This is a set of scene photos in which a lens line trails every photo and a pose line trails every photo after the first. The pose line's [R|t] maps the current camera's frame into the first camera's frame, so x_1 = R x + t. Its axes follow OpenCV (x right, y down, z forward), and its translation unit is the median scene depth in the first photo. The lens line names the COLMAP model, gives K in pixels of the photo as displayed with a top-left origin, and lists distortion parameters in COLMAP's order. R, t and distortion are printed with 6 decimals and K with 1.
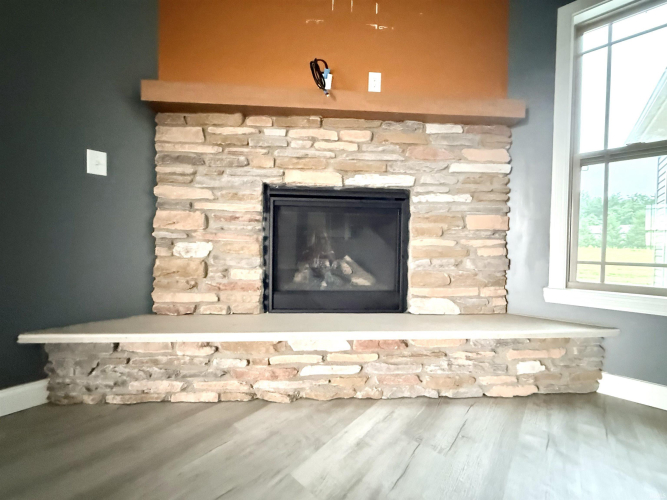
lens RADIAL K [[265.2, 0, 333.5], [0, 265.2, 250.0], [0, 0, 1]] dist [0.002116, 0.000197]
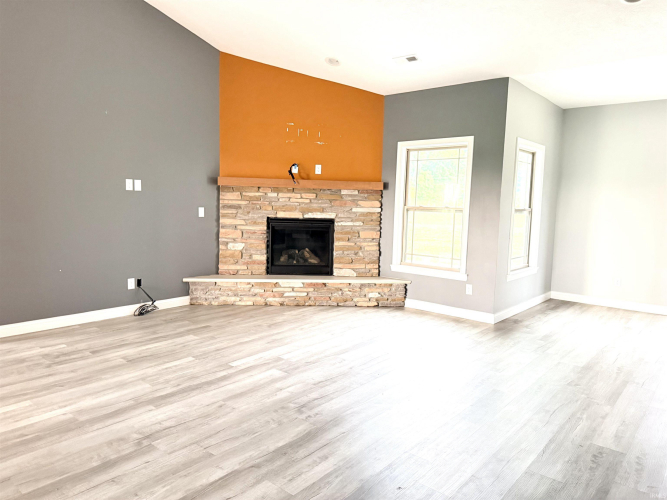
lens RADIAL K [[465.7, 0, 342.5], [0, 465.7, 249.0], [0, 0, 1]] dist [0.086293, 0.000204]
pose [[0.999615, 0.010968, 0.025481, 0.276152], [-0.013076, 0.996370, 0.084123, -0.325183], [-0.024465, -0.084424, 0.996129, -2.993808]]
